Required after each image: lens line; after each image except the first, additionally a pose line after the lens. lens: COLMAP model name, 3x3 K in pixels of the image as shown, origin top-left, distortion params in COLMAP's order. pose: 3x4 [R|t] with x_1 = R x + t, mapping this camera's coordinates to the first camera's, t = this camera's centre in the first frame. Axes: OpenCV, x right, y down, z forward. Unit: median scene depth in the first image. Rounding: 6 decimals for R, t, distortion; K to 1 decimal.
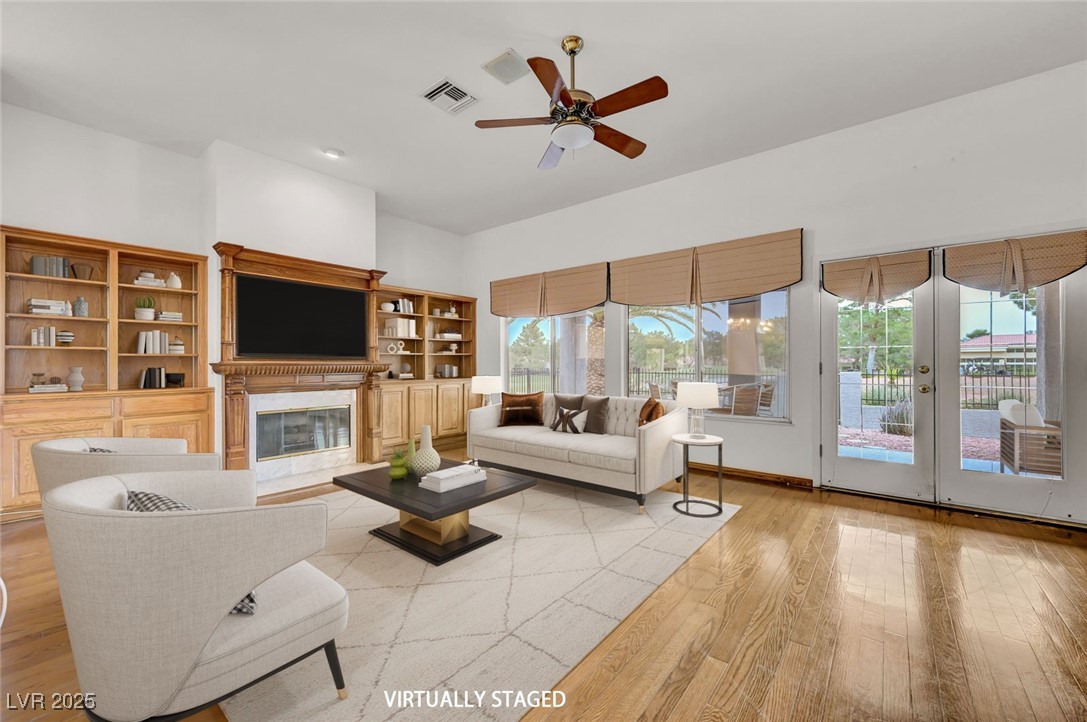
lens RADIAL K [[426.8, 0, 548.2], [0, 426.8, 361.9], [0, 0, 1]] dist [0.000073, 0.000026]
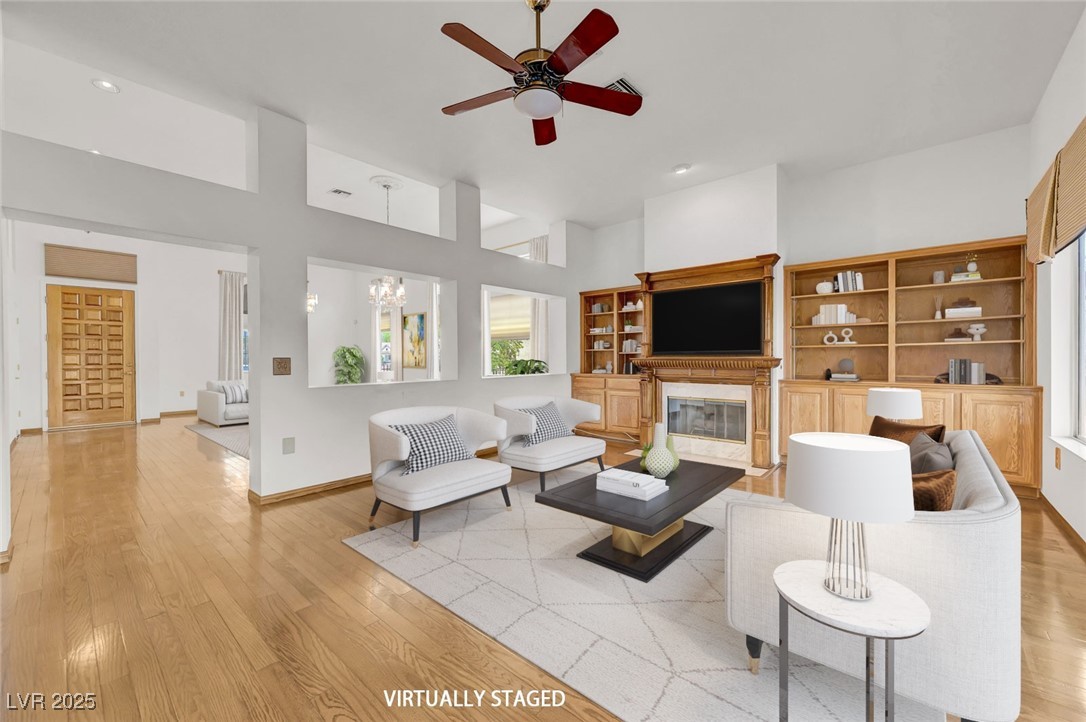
lens RADIAL K [[426.4, 0, 547.7], [0, 426.4, 361.9], [0, 0, 1]] dist [0.000073, 0.000026]
pose [[-0.044263, 0.003156, -0.999015, 0.455486], [0.001130, 0.999995, 0.003109, 0.007892], [0.999019, -0.000991, -0.044267, 0.510966]]
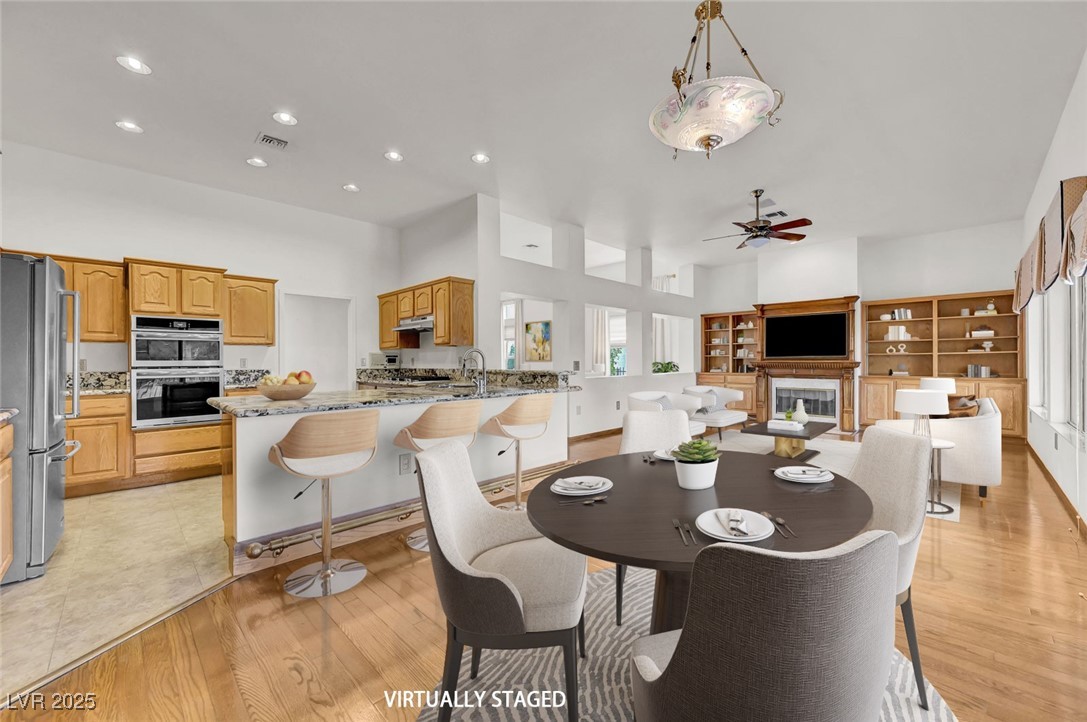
lens RADIAL K [[428.7, 0, 543.5], [0, 428.7, 361.0], [0, 0, 1]] dist [0.000493, 0.000089]
pose [[-0.113690, -0.008635, -0.993479, 0.989703], [-0.003841, 0.999959, -0.008252, 0.015425], [0.993509, 0.002878, -0.113718, 0.134340]]
